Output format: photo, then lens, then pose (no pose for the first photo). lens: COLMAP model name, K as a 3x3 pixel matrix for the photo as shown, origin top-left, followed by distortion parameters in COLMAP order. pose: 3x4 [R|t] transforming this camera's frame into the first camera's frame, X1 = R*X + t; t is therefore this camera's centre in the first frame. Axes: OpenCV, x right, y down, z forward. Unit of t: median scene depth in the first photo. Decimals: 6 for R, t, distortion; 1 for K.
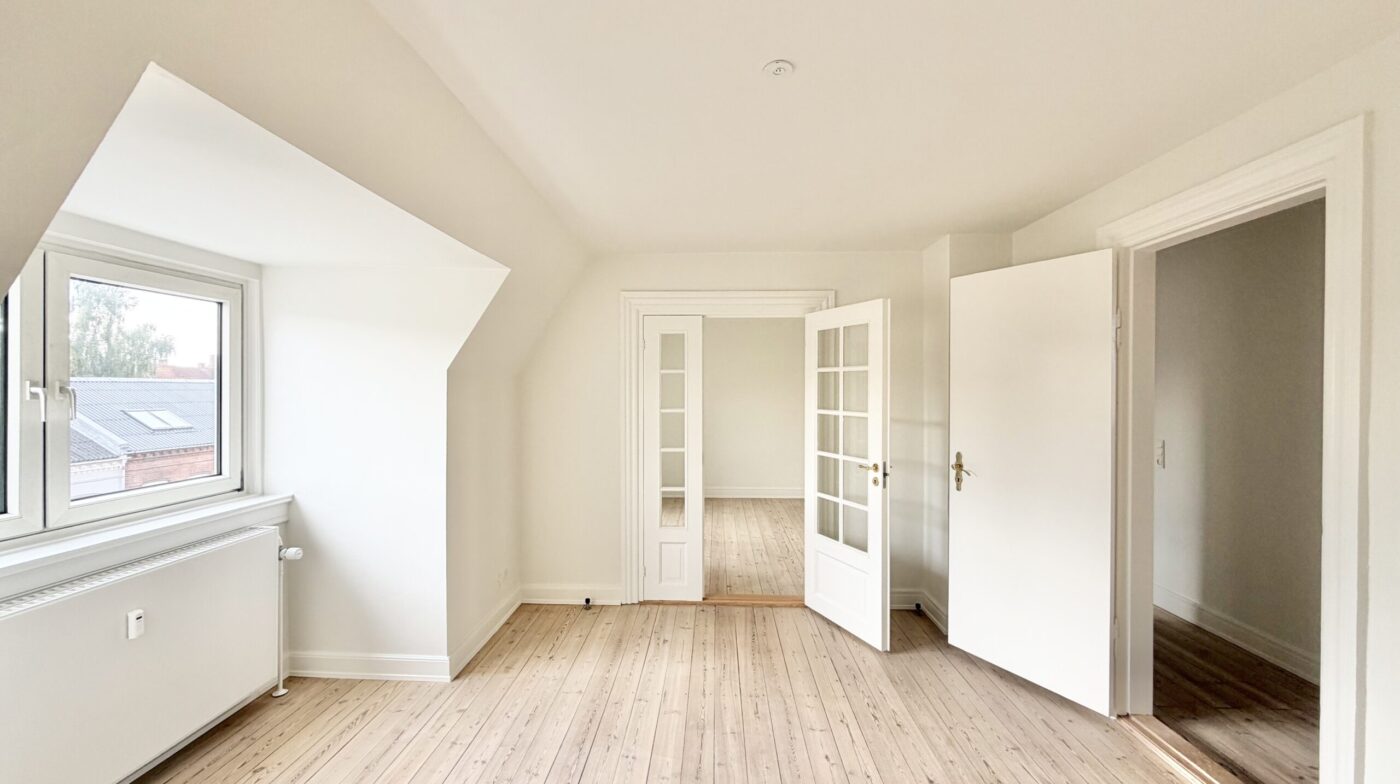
lens RADIAL K [[553.9, 0, 693.6], [0, 553.9, 393.6], [0, 0, 1]] dist [0.003725, -0.000163]
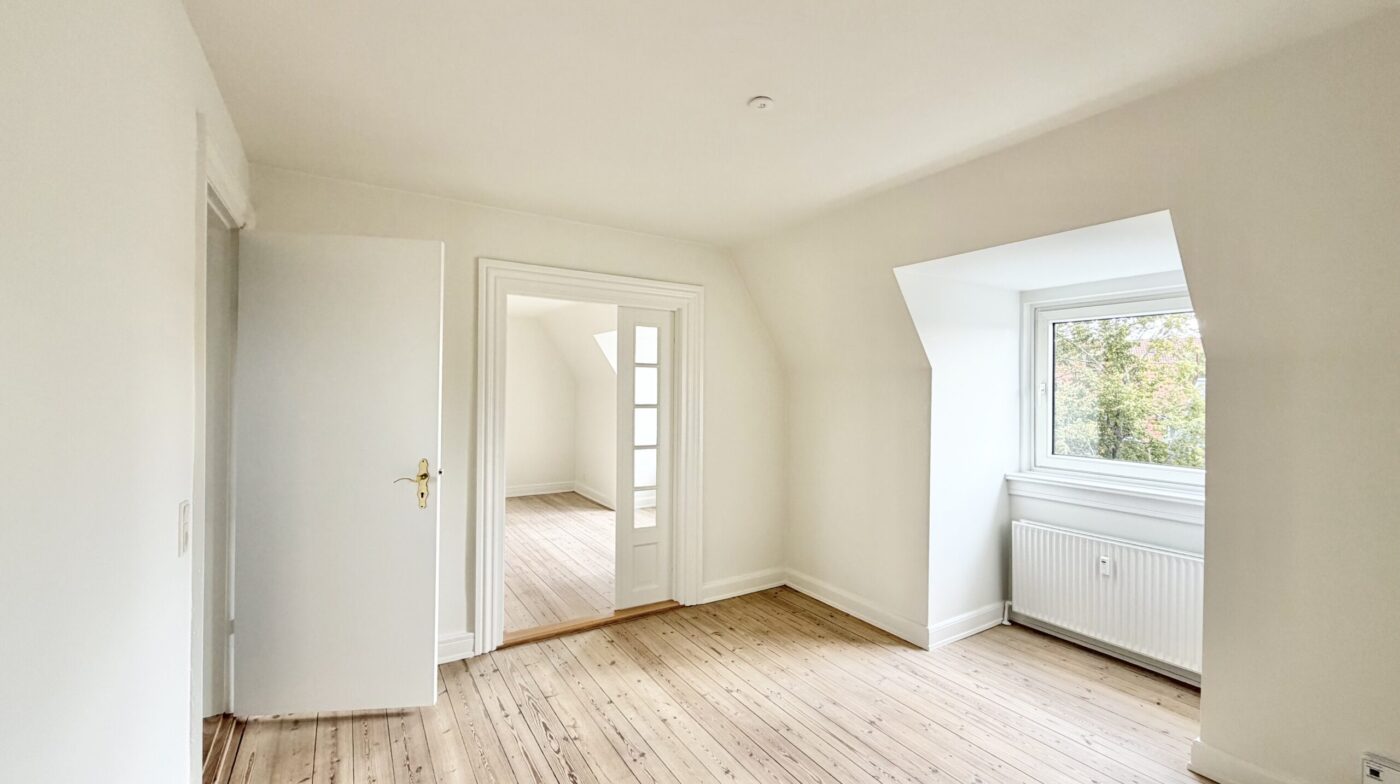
lens RADIAL K [[553.9, 0, 691.0], [0, 553.9, 390.7], [0, 0, 1]] dist [0.003725, -0.000163]
pose [[-0.828600, -0.001636, -0.559839, 0.547237], [-0.005421, 0.999972, 0.005101, 0.001367], [0.559815, 0.007262, -0.828586, 2.317748]]
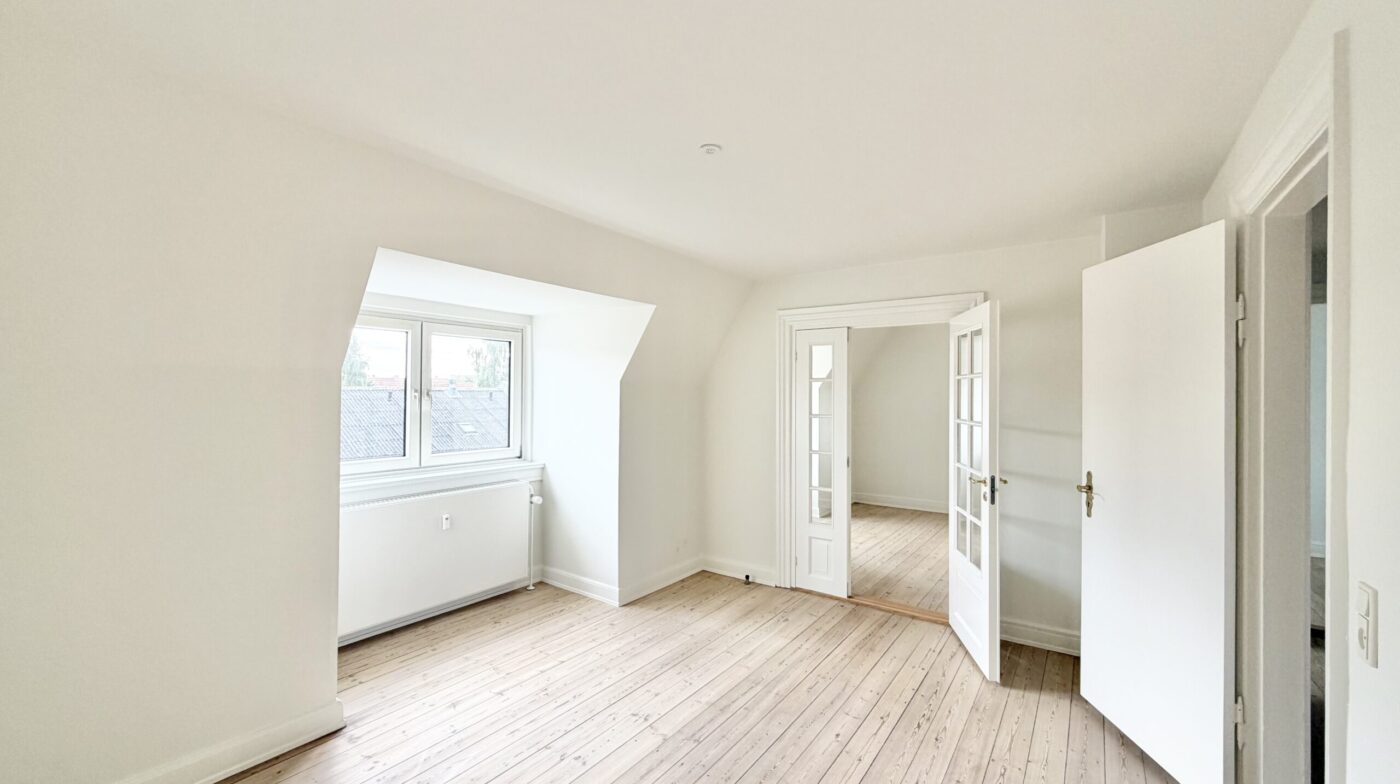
lens RADIAL K [[553.9, 0, 694.8], [0, 553.9, 392.7], [0, 0, 1]] dist [0.003725, -0.000163]
pose [[0.833985, 0.001646, -0.551785, 0.446706], [-0.010621, 0.999858, -0.013071, 0.001701], [0.551686, 0.016761, 0.833884, -0.052628]]
